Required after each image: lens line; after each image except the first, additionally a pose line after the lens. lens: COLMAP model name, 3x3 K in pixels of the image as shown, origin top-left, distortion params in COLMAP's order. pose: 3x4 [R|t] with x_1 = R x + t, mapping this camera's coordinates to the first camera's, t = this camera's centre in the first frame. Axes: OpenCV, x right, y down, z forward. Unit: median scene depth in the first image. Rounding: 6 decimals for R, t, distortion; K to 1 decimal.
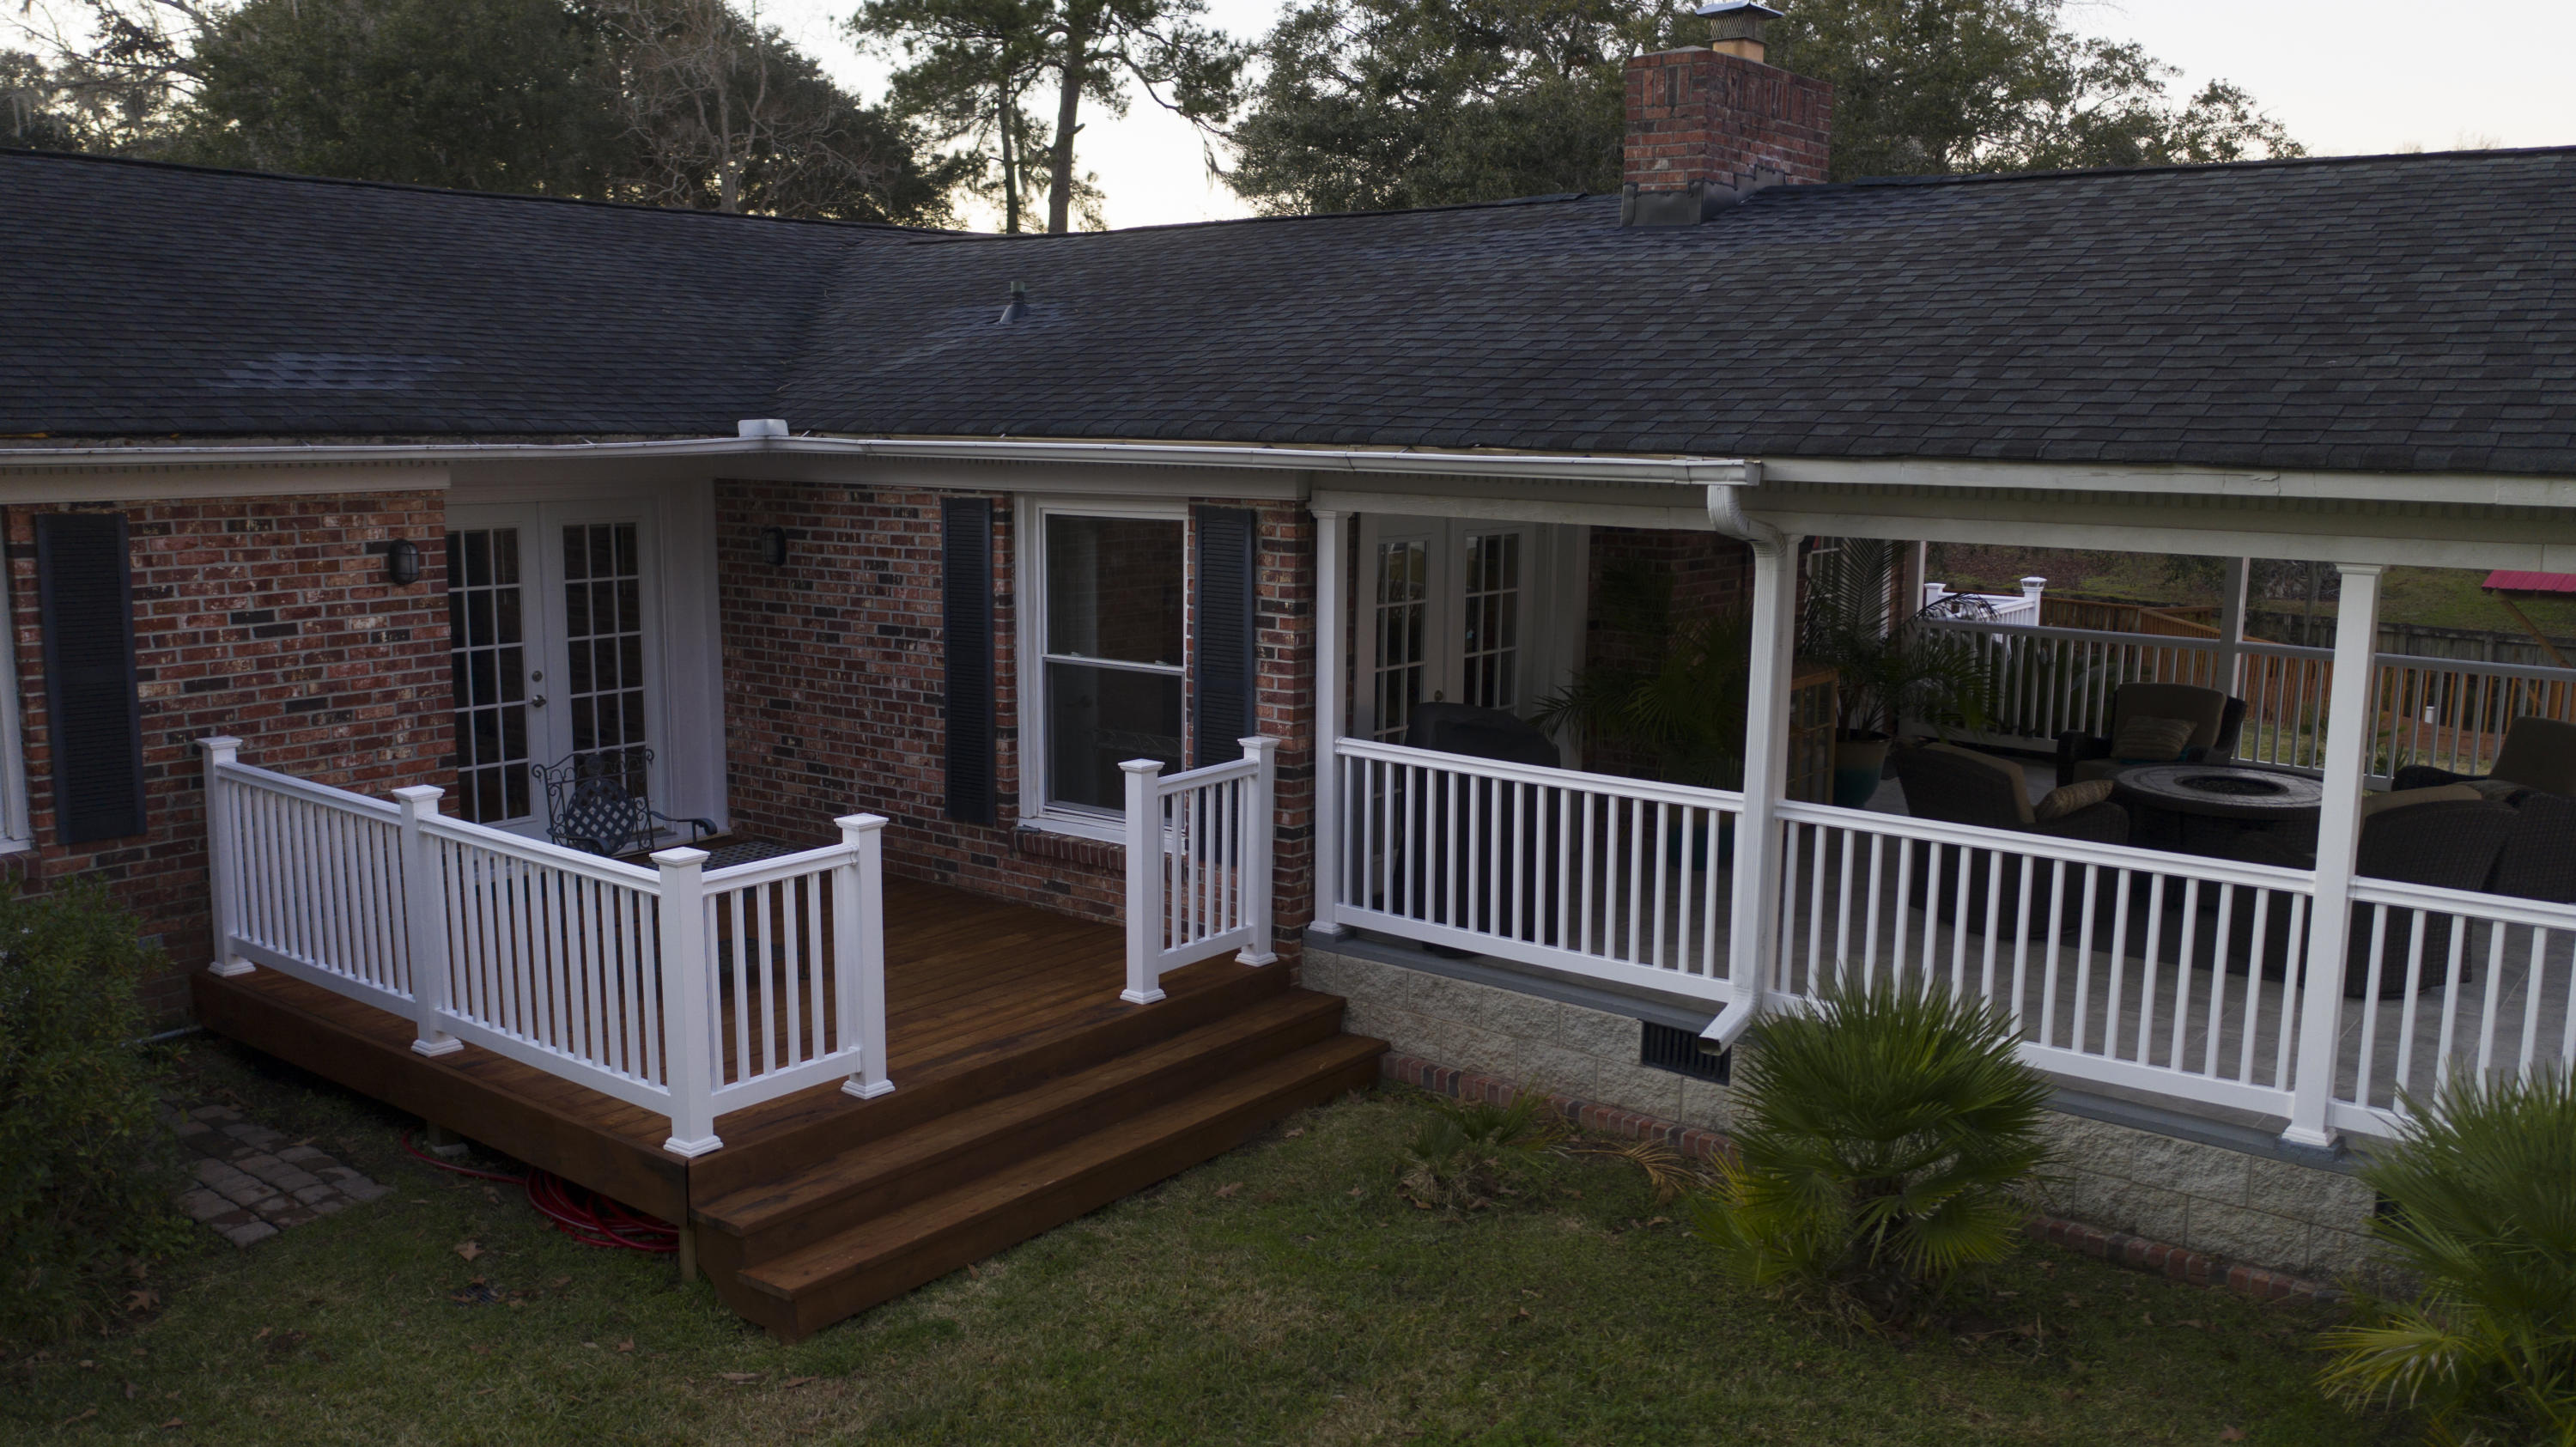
lens RADIAL K [[2077.3, 0, 1283.8], [0, 2077.3, 729.7], [0, 0, 1]] dist [0.002127, 0.010604]
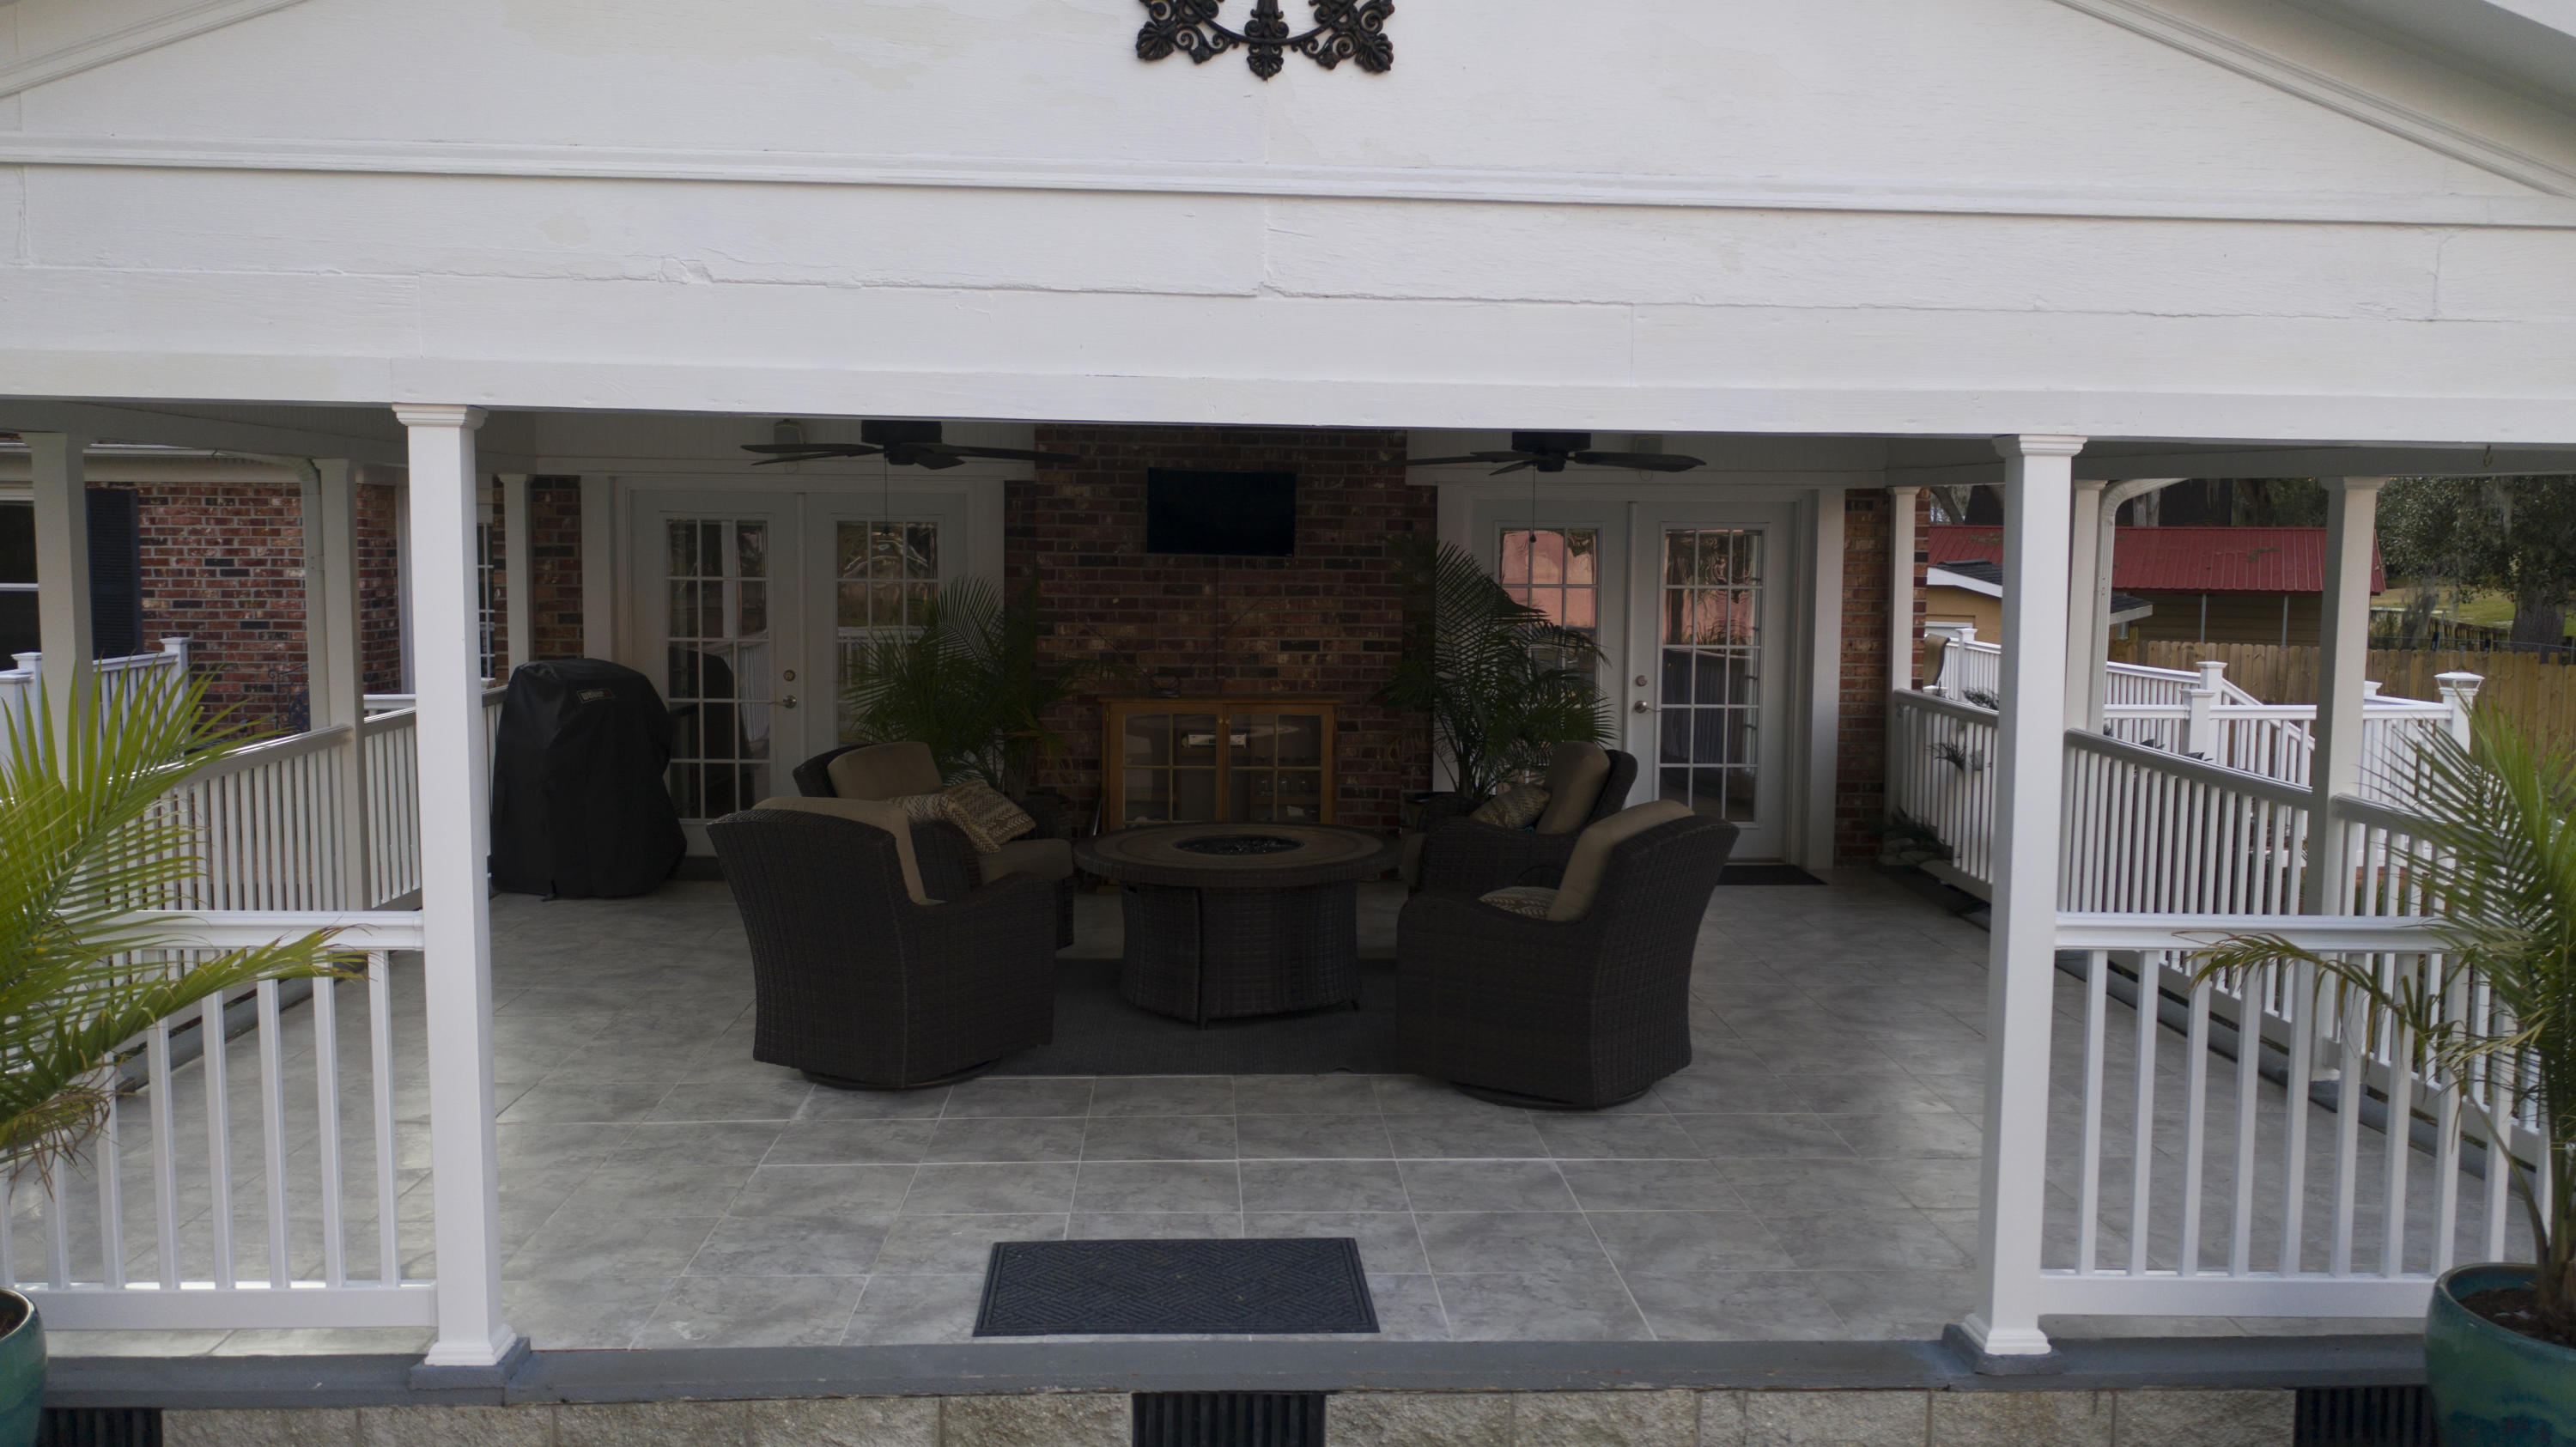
lens RADIAL K [[2077.3, 0, 1283.0], [0, 2077.3, 731.4], [0, 0, 1]] dist [0.002127, 0.010604]
pose [[0.707034, 0.052850, -0.705202, 1.119707], [-0.118787, 0.991911, -0.044758, 0.043388], [0.697132, 0.115414, 0.707592, 0.481264]]
